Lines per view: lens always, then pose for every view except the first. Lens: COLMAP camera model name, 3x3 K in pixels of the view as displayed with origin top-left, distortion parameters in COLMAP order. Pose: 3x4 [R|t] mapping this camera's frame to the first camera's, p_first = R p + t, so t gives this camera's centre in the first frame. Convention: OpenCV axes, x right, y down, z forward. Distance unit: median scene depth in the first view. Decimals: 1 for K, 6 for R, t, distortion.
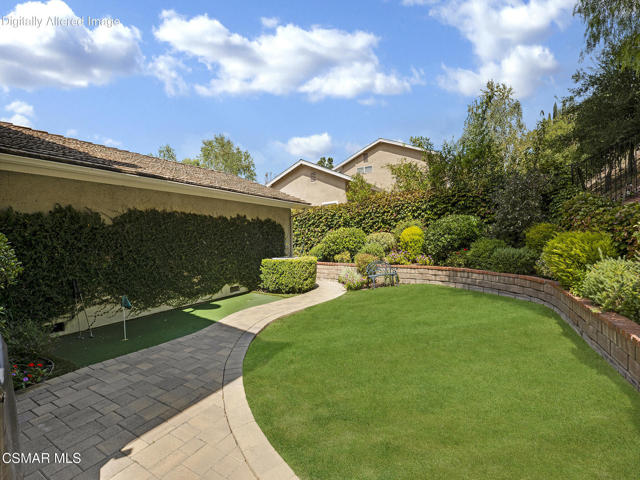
lens RADIAL K [[280.6, 0, 318.2], [0, 280.6, 237.6], [0, 0, 1]] dist [-0.000174, -0.000366]
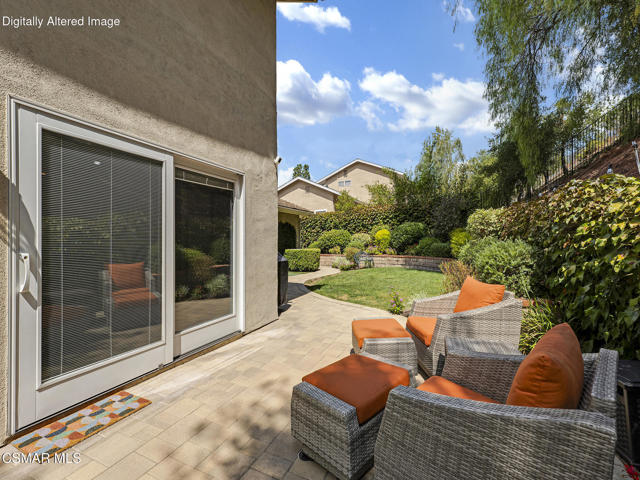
lens RADIAL K [[280.6, 0, 318.2], [0, 280.6, 237.6], [0, 0, 1]] dist [-0.000174, -0.000366]
pose [[0.994456, 0.014272, 0.104182, -0.180864], [-0.012870, 0.999818, -0.014112, 0.033462], [-0.104365, 0.012693, 0.994458, -0.497236]]
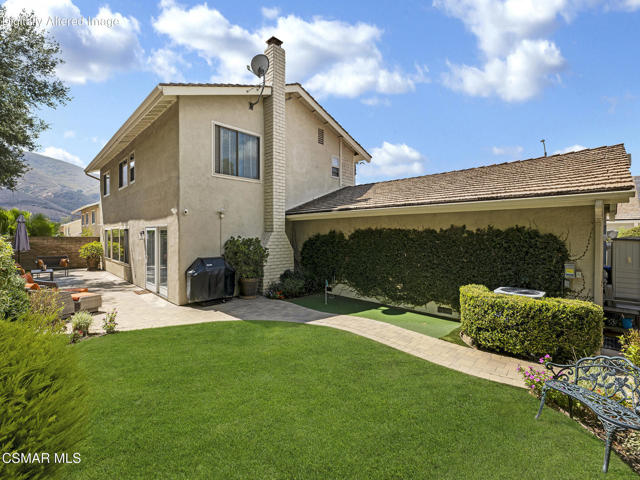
lens RADIAL K [[280.6, 0, 318.2], [0, 280.6, 237.6], [0, 0, 1]] dist [-0.000174, -0.000366]
pose [[-0.233293, 0.022092, -0.972155, 0.605663], [-0.002052, 0.999728, 0.023211, -0.060833], [0.972404, 0.007410, -0.233185, 0.765355]]
